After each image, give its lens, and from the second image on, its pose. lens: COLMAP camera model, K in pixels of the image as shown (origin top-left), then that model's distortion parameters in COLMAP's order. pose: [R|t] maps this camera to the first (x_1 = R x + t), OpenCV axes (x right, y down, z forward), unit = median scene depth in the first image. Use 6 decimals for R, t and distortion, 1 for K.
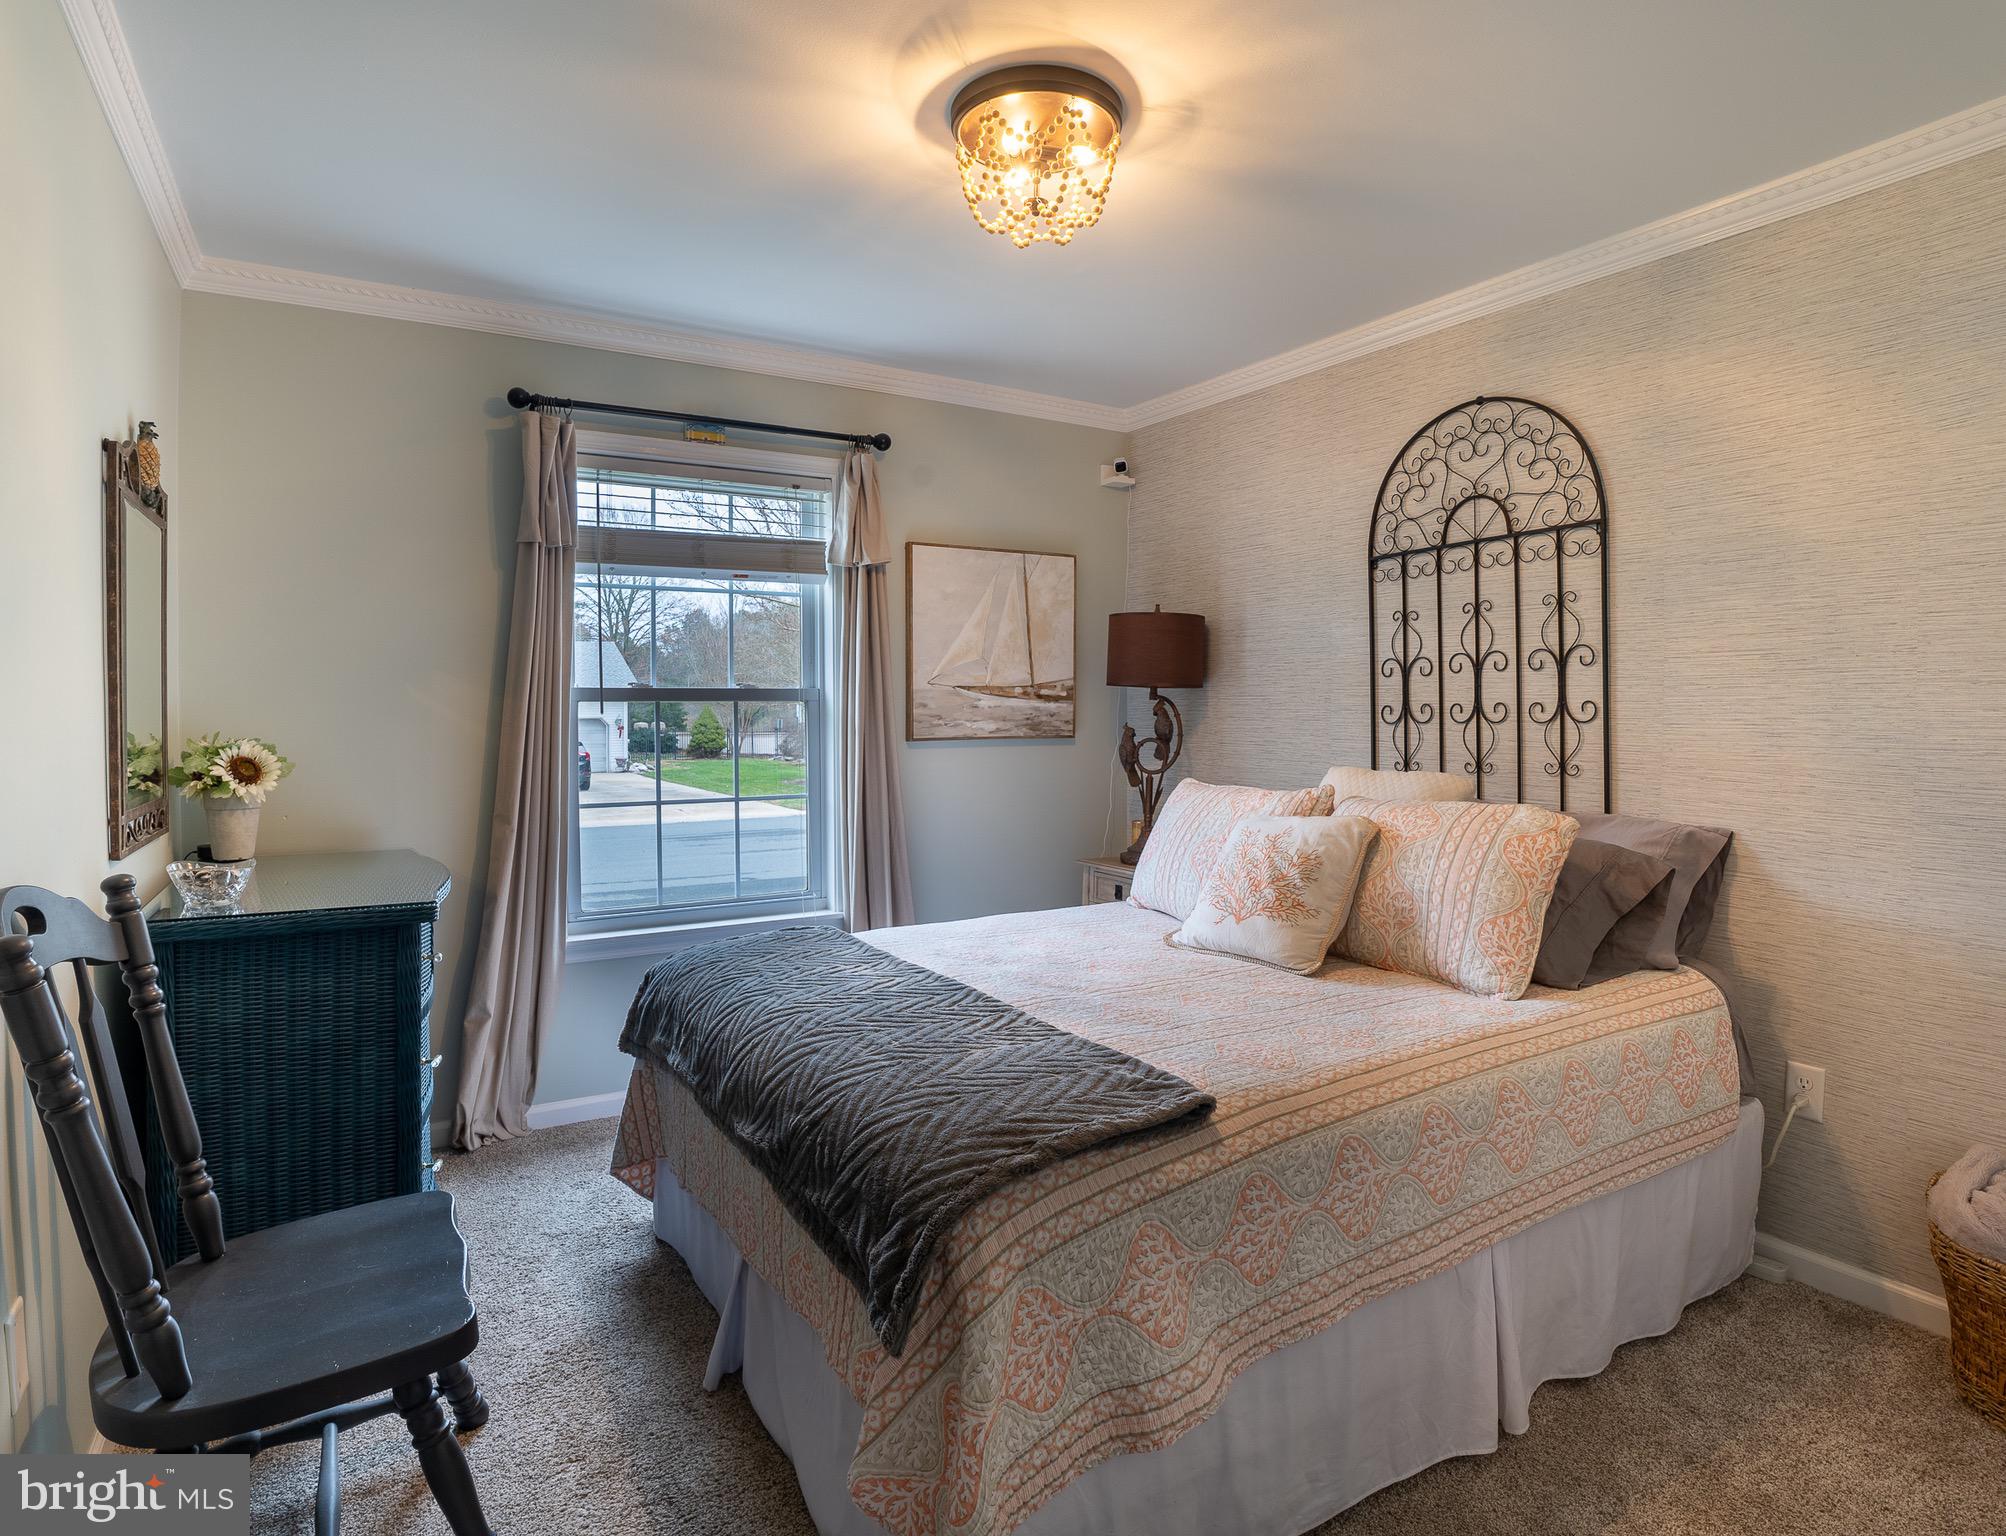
lens RADIAL K [[1109.5, 0, 1003.9], [0, 1109.5, 759.3], [0, 0, 1]] dist [-0.072341, 0.031008]
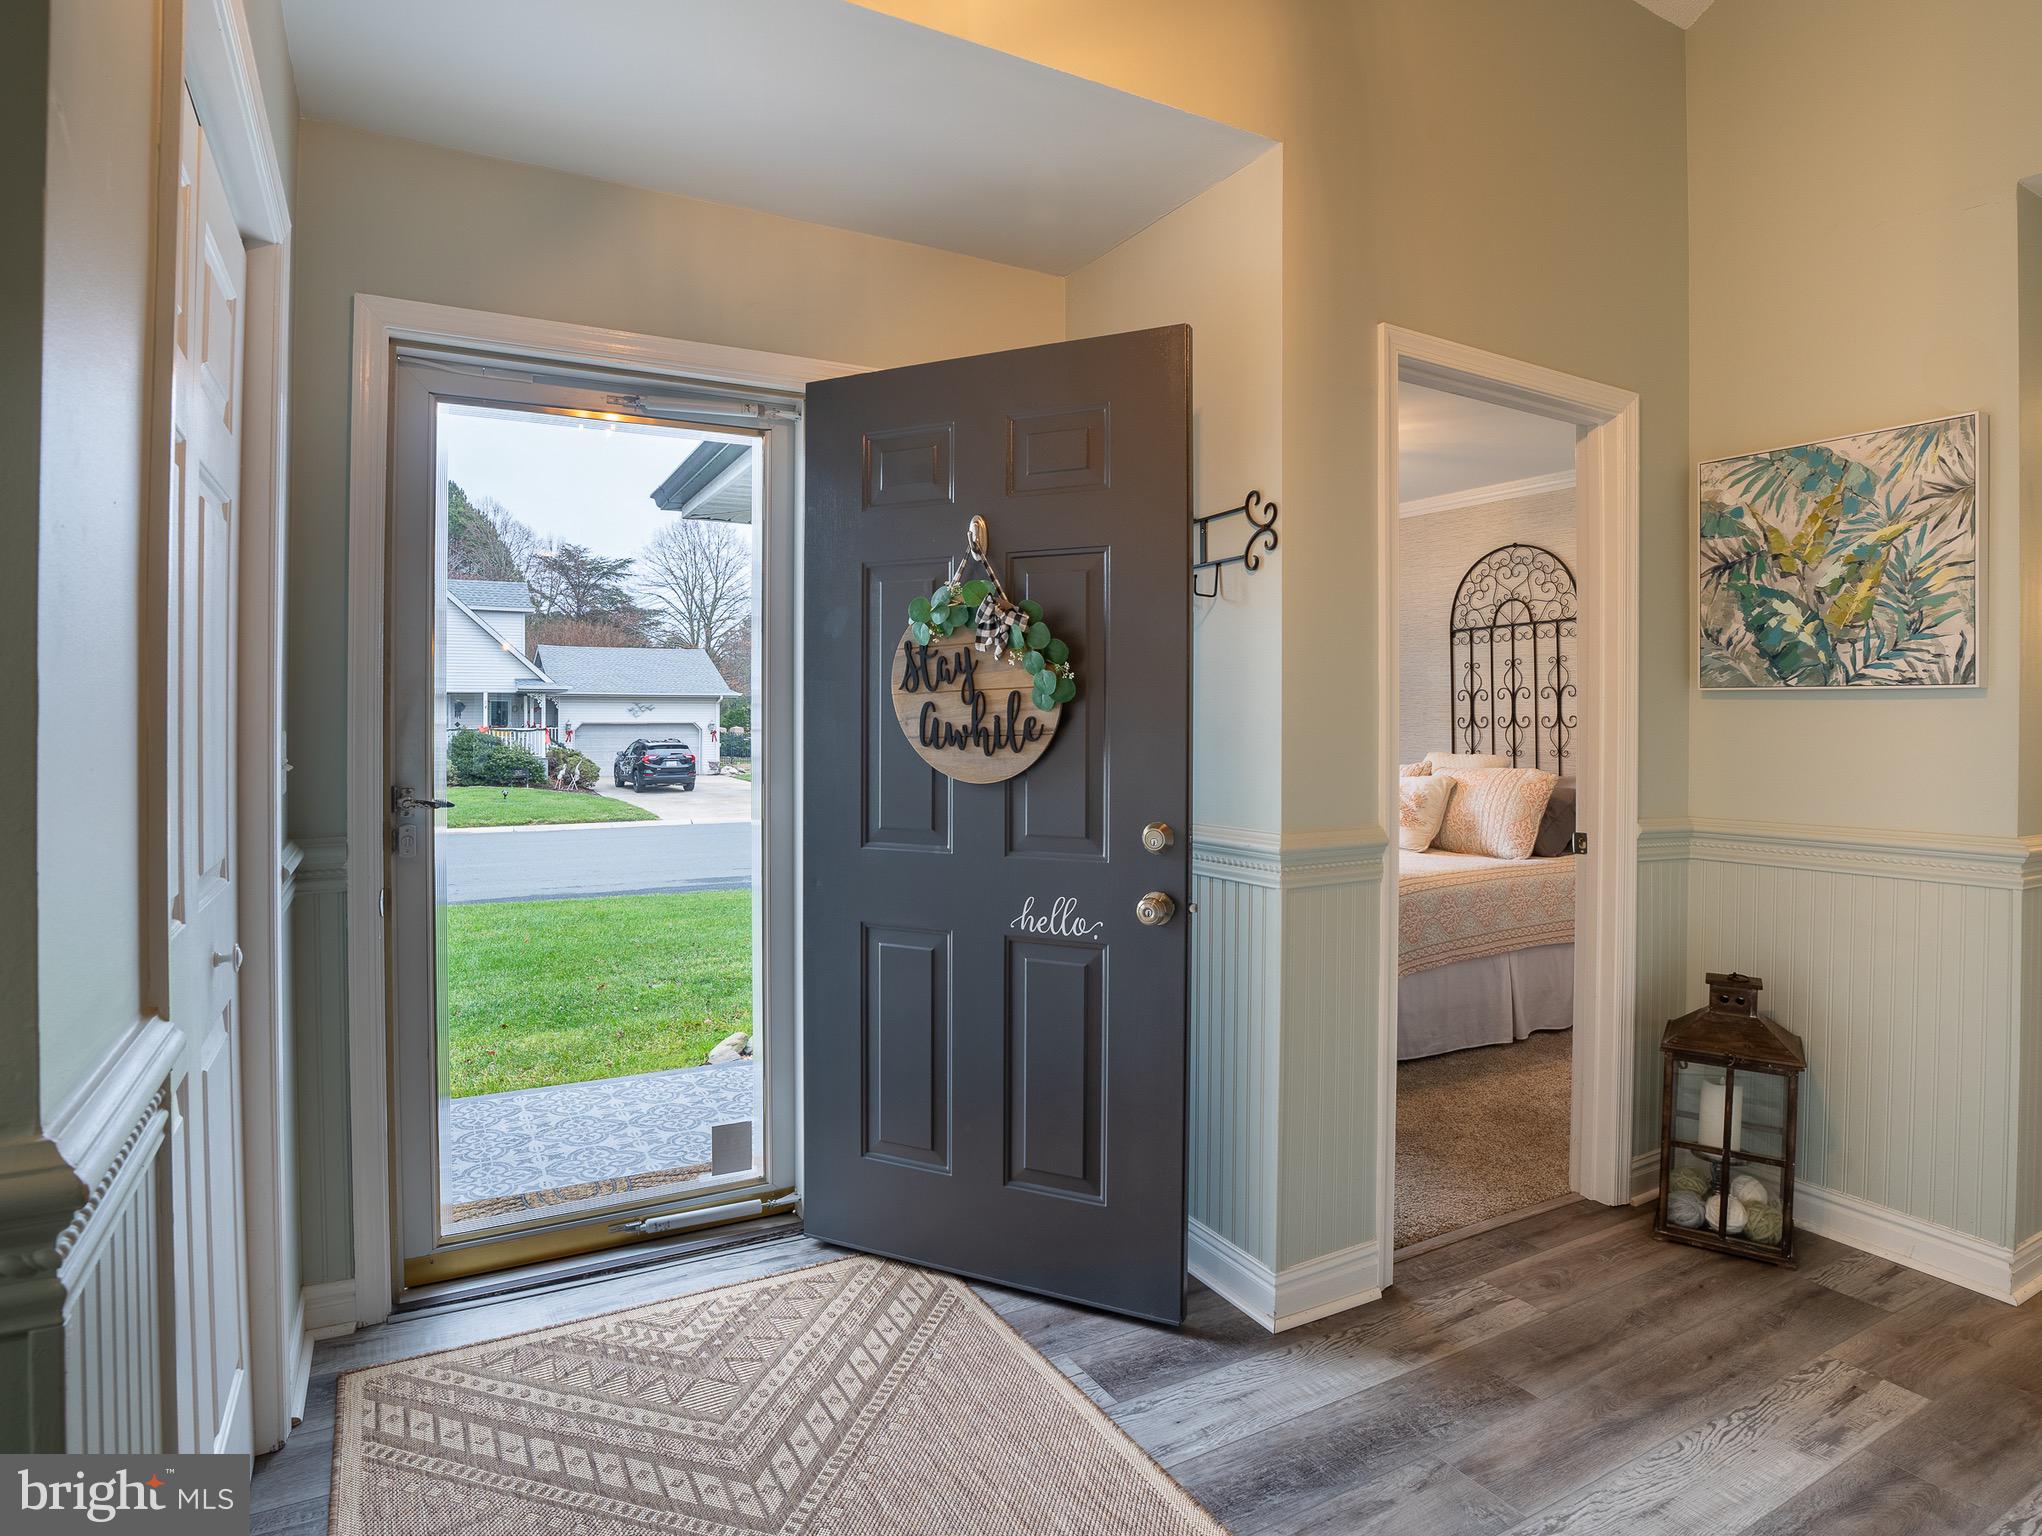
lens RADIAL K [[1107.2, 0, 1017.8], [0, 1107.2, 746.9], [0, 0, 1]] dist [-0.031430, -0.000299]
pose [[0.998705, 0.000713, -0.050865, -0.269682], [-0.001505, 0.999878, -0.015539, 0.026110], [0.050848, 0.015596, 0.998585, -0.793601]]
